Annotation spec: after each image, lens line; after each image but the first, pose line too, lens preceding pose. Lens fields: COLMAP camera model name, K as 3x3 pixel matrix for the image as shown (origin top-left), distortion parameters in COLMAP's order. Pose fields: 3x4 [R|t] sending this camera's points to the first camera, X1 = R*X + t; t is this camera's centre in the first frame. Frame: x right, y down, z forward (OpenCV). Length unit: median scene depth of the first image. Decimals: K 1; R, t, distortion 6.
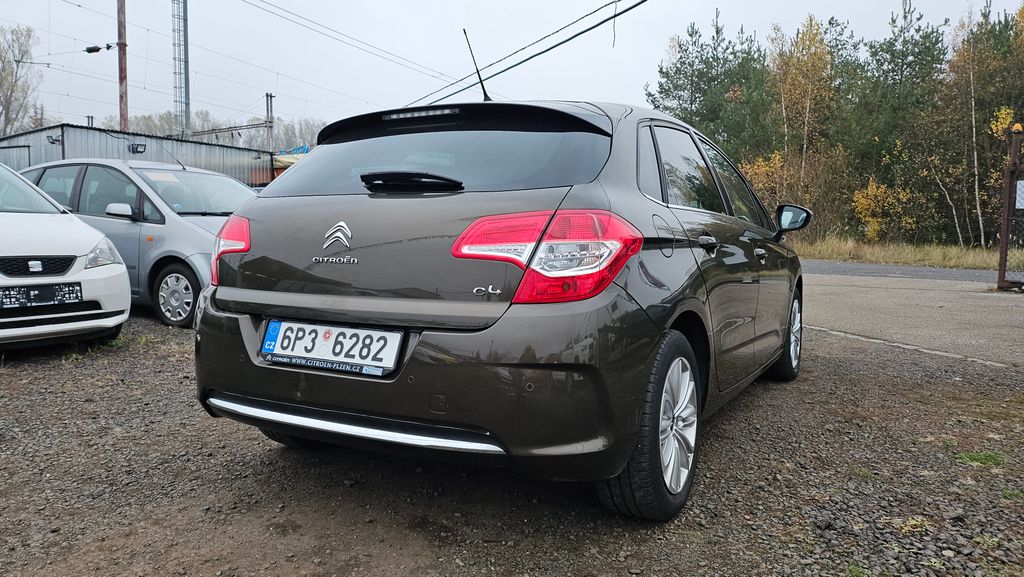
lens RADIAL K [[745.2, 0, 502.5], [0, 745.2, 288.8], [0, 0, 1]] dist [0.015076, -0.003164]
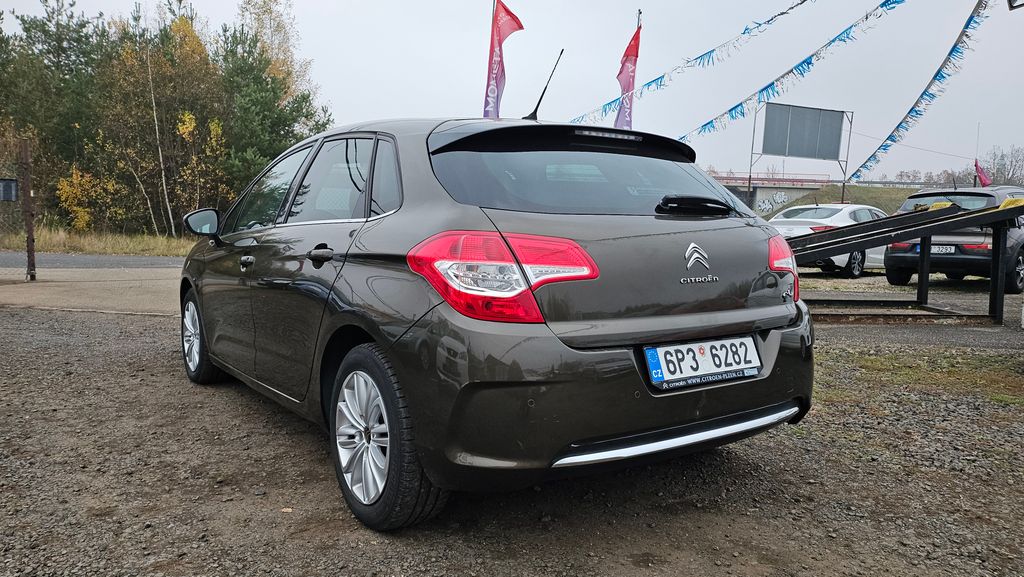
lens RADIAL K [[745.2, 0, 503.7], [0, 745.2, 289.3], [0, 0, 1]] dist [0.015076, -0.003164]
pose [[0.427258, -0.078885, 0.900682, -1.239050], [0.061538, 0.996414, 0.058078, -0.098806], [-0.902033, 0.030612, 0.430580, 0.759191]]
